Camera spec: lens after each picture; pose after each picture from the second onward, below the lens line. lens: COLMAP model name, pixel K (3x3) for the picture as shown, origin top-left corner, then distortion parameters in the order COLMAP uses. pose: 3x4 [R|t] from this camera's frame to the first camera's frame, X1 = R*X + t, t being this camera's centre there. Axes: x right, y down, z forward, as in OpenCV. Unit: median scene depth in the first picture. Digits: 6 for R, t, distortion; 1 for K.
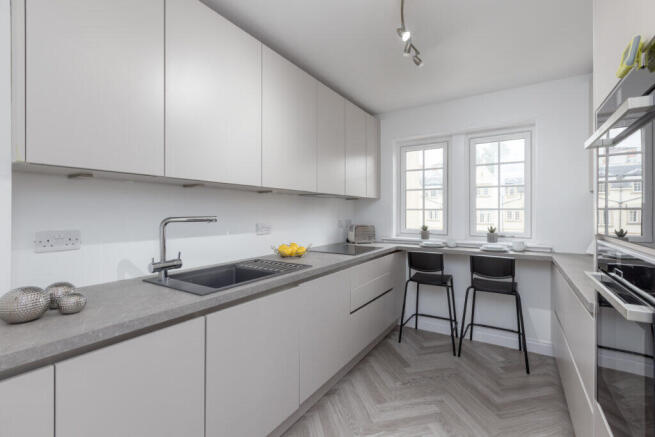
lens RADIAL K [[291.8, 0, 327.0], [0, 291.8, 215.6], [0, 0, 1]] dist [0.004190, -0.000042]
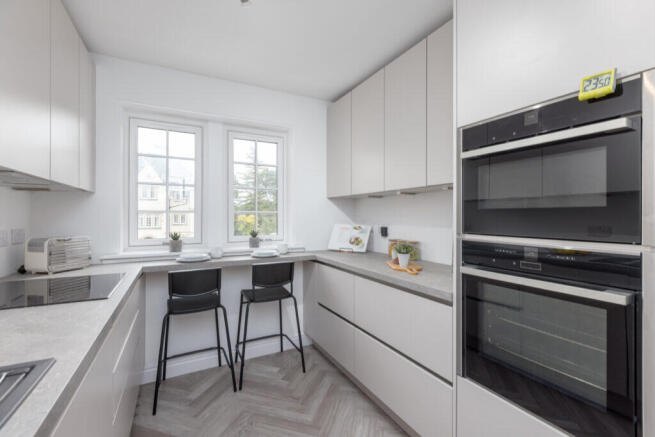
lens RADIAL K [[291.8, 0, 327.5], [0, 291.8, 216.8], [0, 0, 1]] dist [0.004190, -0.000042]
pose [[0.492329, -0.003628, 0.870402, -0.129487], [0.010618, 0.999942, -0.001838, -0.002019], [-0.870345, 0.010147, 0.492339, 0.335531]]
